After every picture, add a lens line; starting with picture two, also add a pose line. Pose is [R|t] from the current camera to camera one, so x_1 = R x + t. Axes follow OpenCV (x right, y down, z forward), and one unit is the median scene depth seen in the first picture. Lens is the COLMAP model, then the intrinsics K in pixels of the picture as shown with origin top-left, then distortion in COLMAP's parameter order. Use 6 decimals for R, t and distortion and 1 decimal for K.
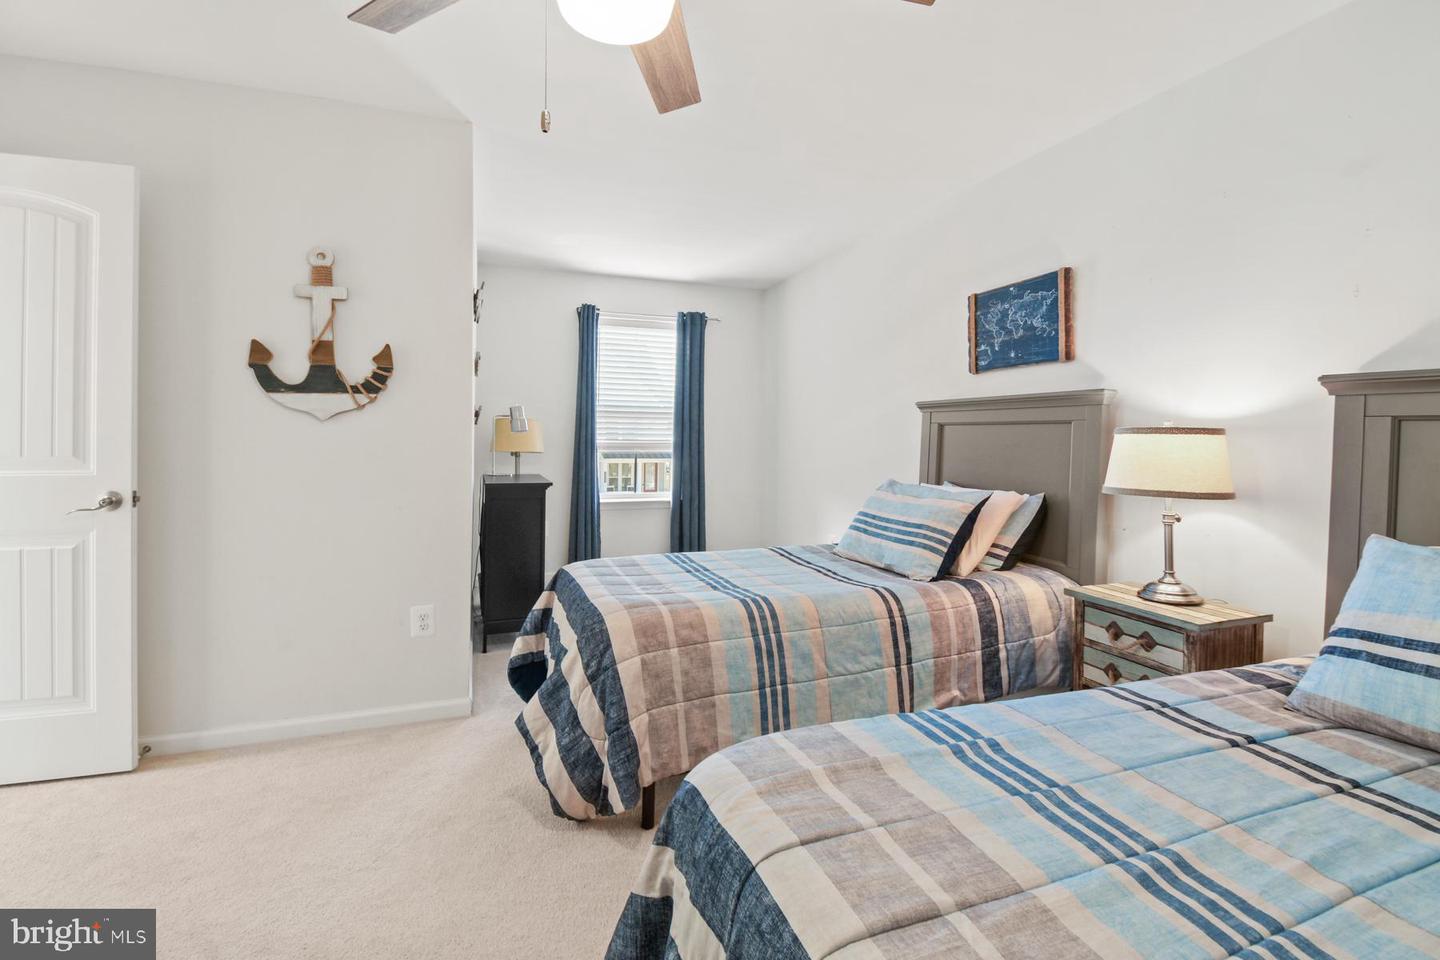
lens RADIAL K [[657.4, 0, 707.1], [0, 657.4, 450.7], [0, 0, 1]] dist [0.033092, -0.027209]
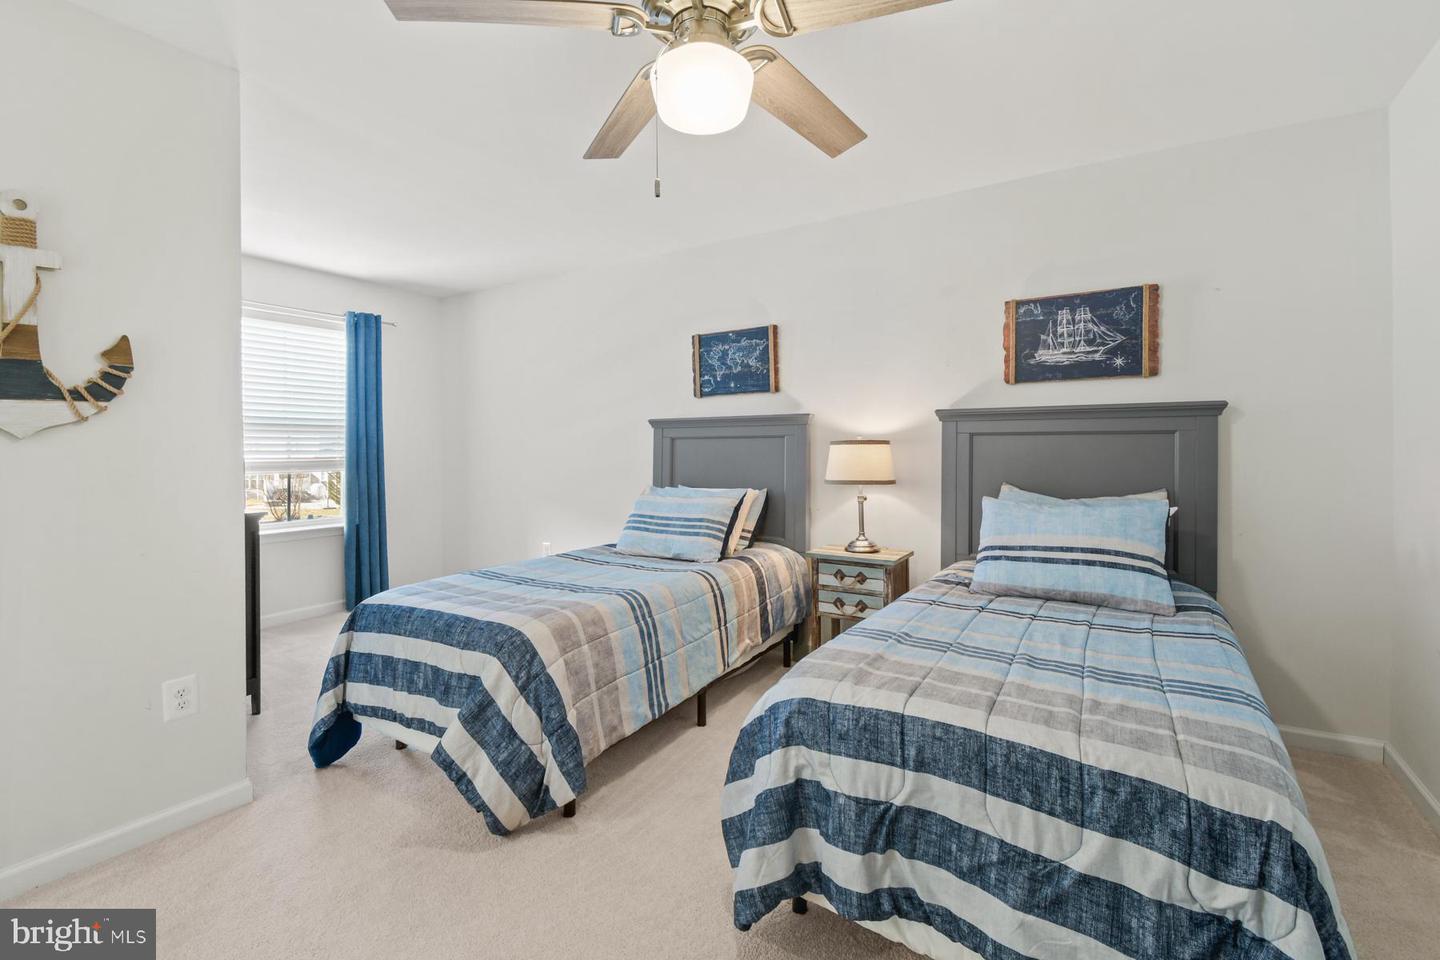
lens RADIAL K [[640.0, 0, 738.1], [0, 640.0, 465.1], [0, 0, 1]] dist [0.035721, -0.024684]
pose [[0.781385, -0.032001, 0.623228, -0.420912], [0.029456, 0.999463, 0.014388, -0.005778], [-0.623353, 0.007116, 0.781908, 0.004335]]
